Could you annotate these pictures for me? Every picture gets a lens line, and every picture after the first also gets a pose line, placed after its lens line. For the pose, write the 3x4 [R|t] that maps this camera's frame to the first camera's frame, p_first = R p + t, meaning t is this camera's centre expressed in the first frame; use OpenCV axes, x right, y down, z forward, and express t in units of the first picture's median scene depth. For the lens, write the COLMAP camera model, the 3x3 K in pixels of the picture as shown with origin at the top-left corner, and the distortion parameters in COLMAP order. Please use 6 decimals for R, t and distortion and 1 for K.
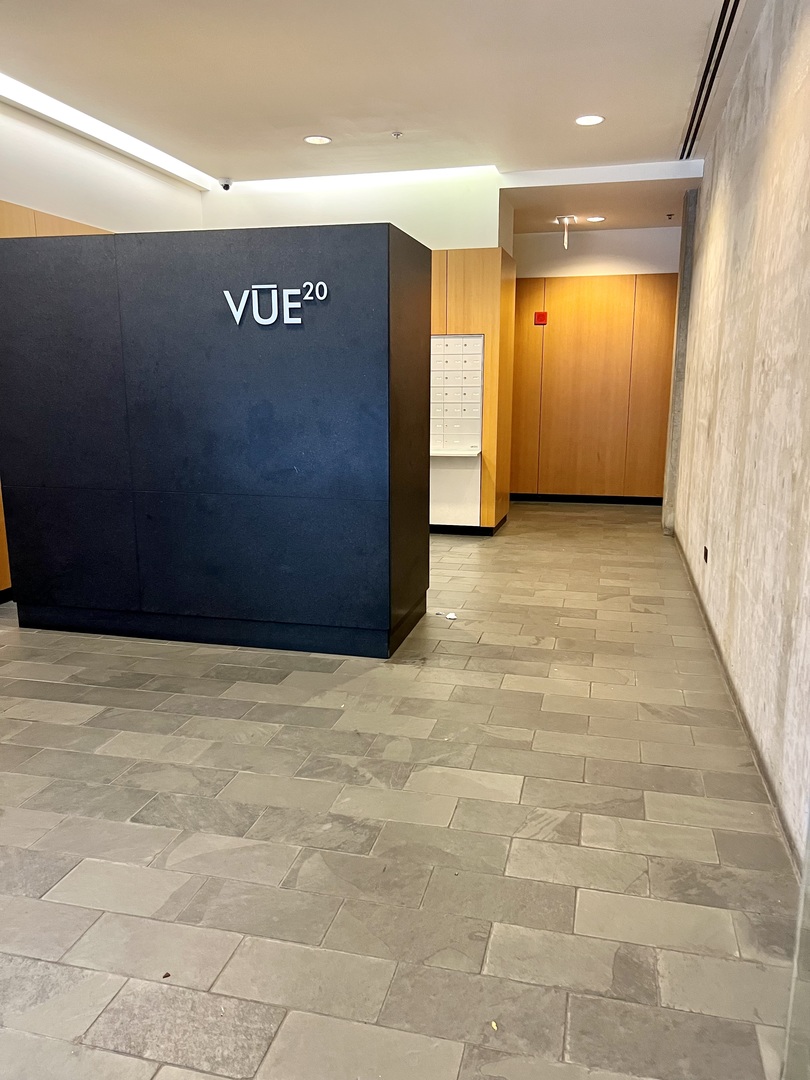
lens RADIAL K [[821.6, 0, 405.0], [0, 821.6, 540.0], [0, 0, 1]] dist [0.028395, 0.002068]
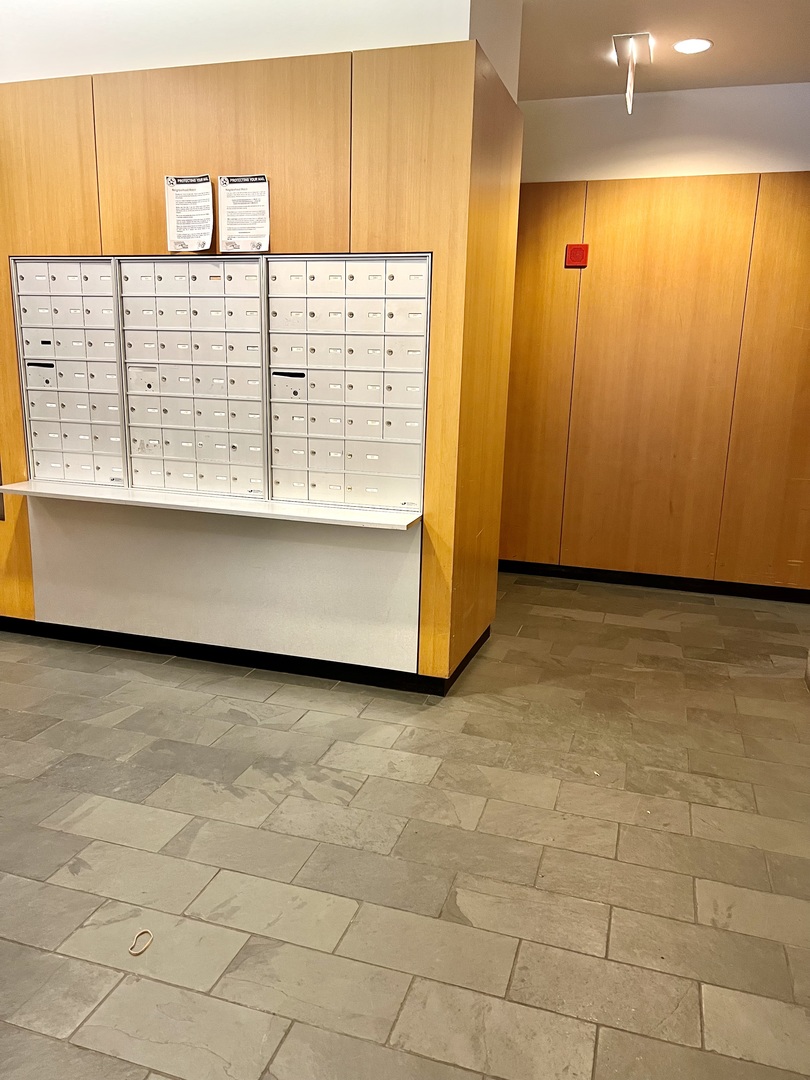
lens RADIAL K [[821.6, 0, 405.0], [0, 821.6, 540.0], [0, 0, 1]] dist [0.028395, 0.002068]
pose [[0.997799, 0.040588, -0.052430, 0.105910], [-0.040178, 0.999153, 0.008851, -0.096317], [0.052745, -0.006725, 0.998585, 0.536673]]
